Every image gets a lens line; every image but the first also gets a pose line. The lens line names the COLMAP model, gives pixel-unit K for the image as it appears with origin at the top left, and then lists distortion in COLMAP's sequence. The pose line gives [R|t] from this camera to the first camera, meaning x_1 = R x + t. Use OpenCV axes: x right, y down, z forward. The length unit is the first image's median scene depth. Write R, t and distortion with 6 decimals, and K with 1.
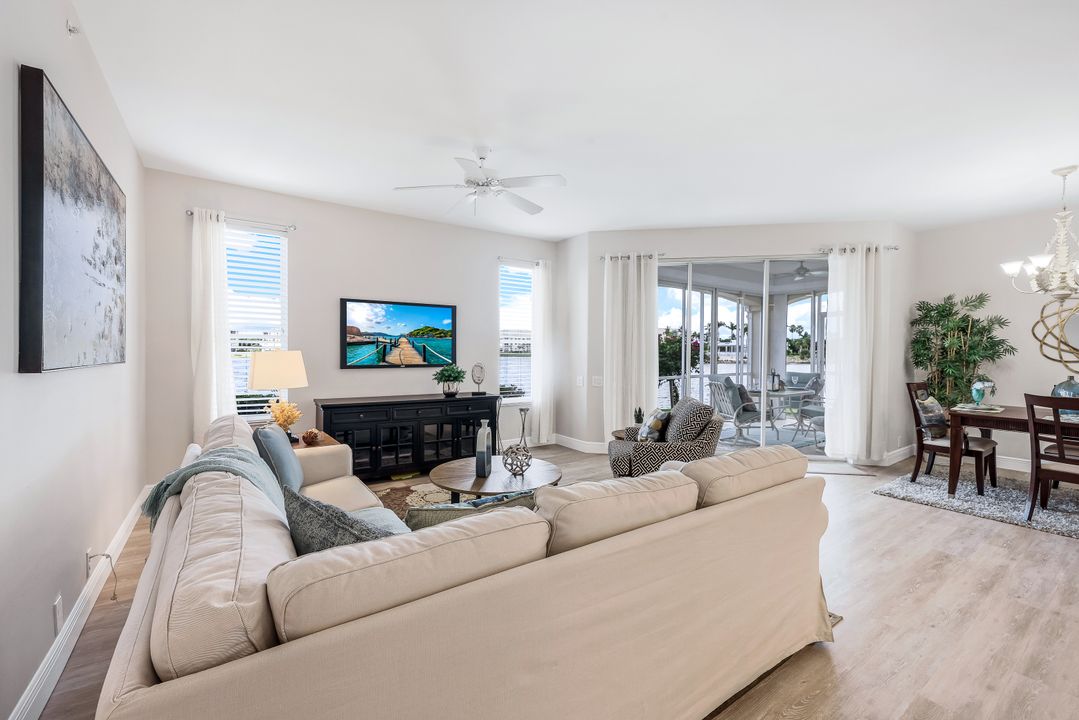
lens RADIAL K [[441.4, 0, 539.0], [0, 441.4, 355.5], [0, 0, 1]] dist [0.000108, 0.000128]
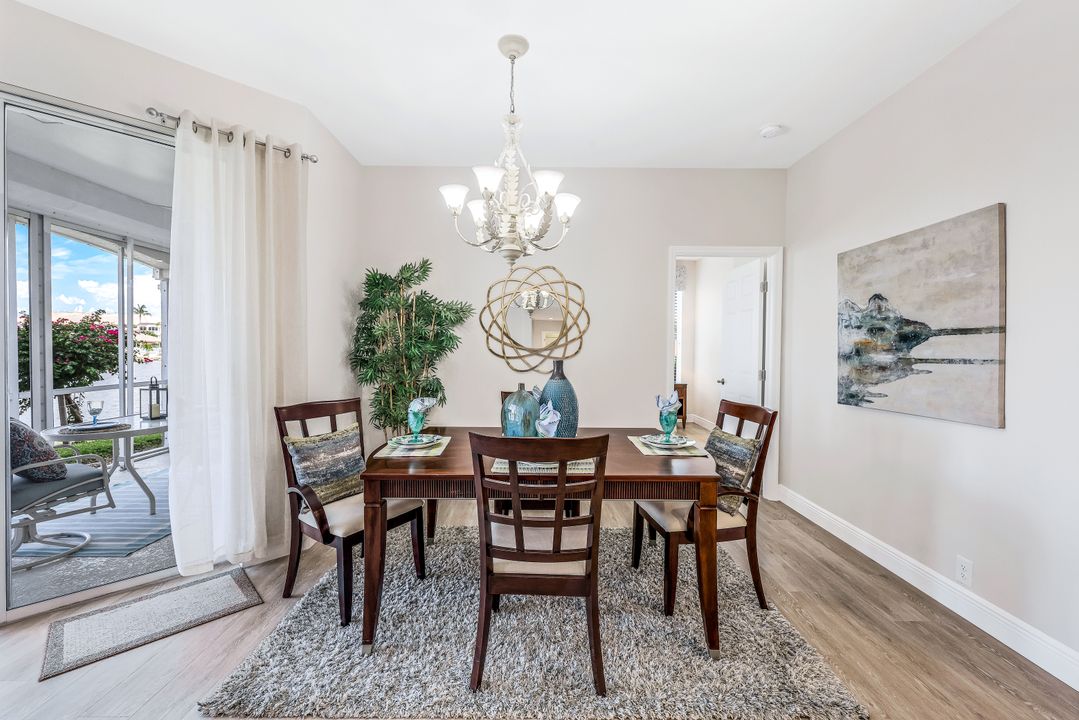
lens RADIAL K [[447.8, 0, 537.1], [0, 447.8, 352.2], [0, 0, 1]] dist [0.010702, 0.000085]
pose [[0.566558, -0.005964, 0.824001, 0.540544], [0.005953, 0.999977, 0.003144, 0.001616], [-0.824001, 0.003124, 0.566580, 0.484855]]
